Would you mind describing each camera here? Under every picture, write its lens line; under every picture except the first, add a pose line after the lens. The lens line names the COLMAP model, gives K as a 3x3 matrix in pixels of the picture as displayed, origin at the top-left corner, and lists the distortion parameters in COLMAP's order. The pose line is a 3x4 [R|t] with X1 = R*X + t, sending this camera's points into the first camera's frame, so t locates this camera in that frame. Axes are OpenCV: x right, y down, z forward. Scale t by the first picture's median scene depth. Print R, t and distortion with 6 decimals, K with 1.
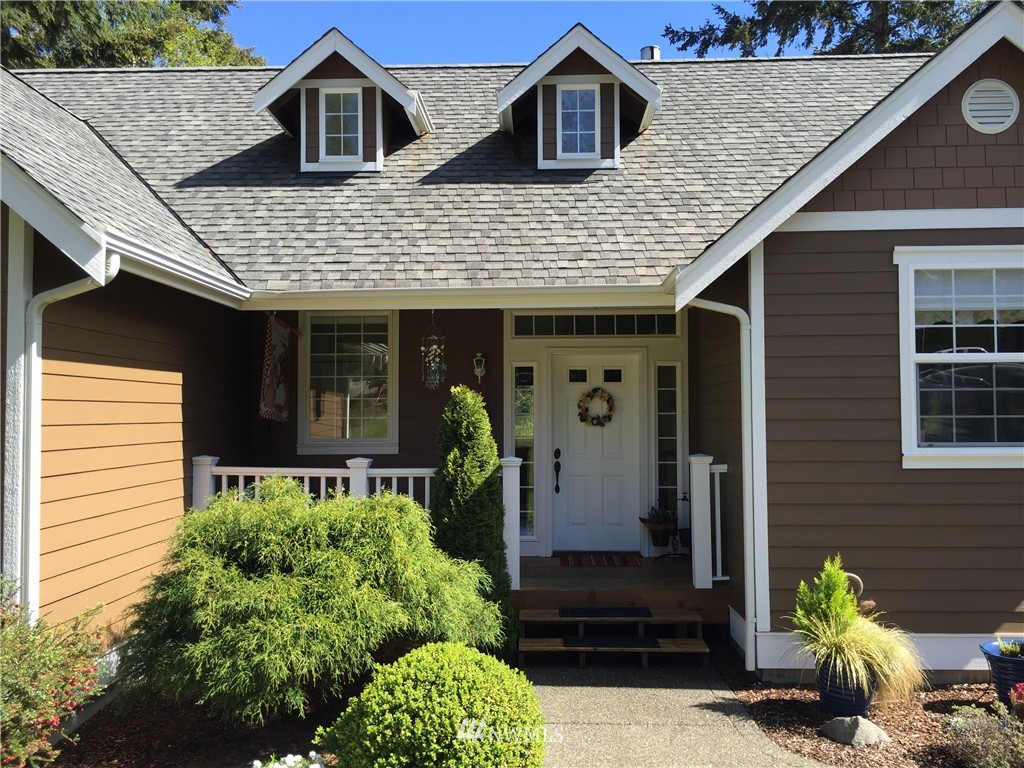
lens RADIAL K [[876.9, 0, 510.2], [0, 876.9, 384.0], [0, 0, 1]] dist [0.036786, 0.003668]
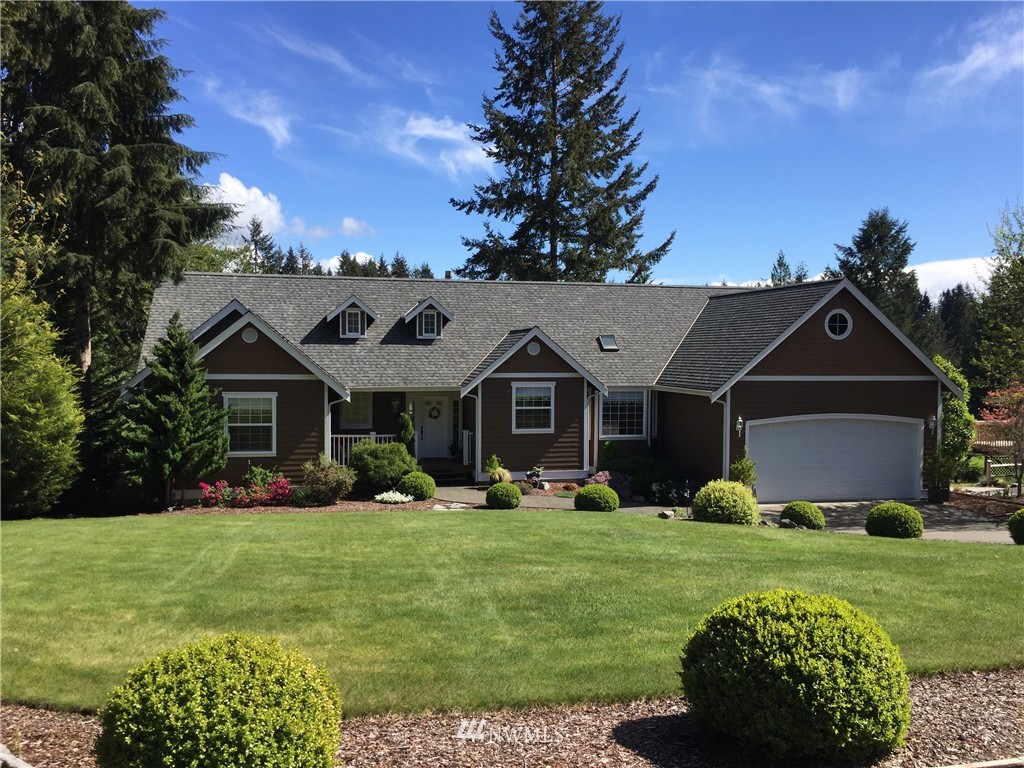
lens RADIAL K [[876.9, 0, 512.2], [0, 876.9, 383.6], [0, 0, 1]] dist [0.036786, 0.003668]
pose [[0.964518, -0.000068, 0.264018, -0.495066], [-0.019295, 0.997308, 0.070745, -0.328428], [-0.263312, -0.073329, 0.961920, -2.251565]]
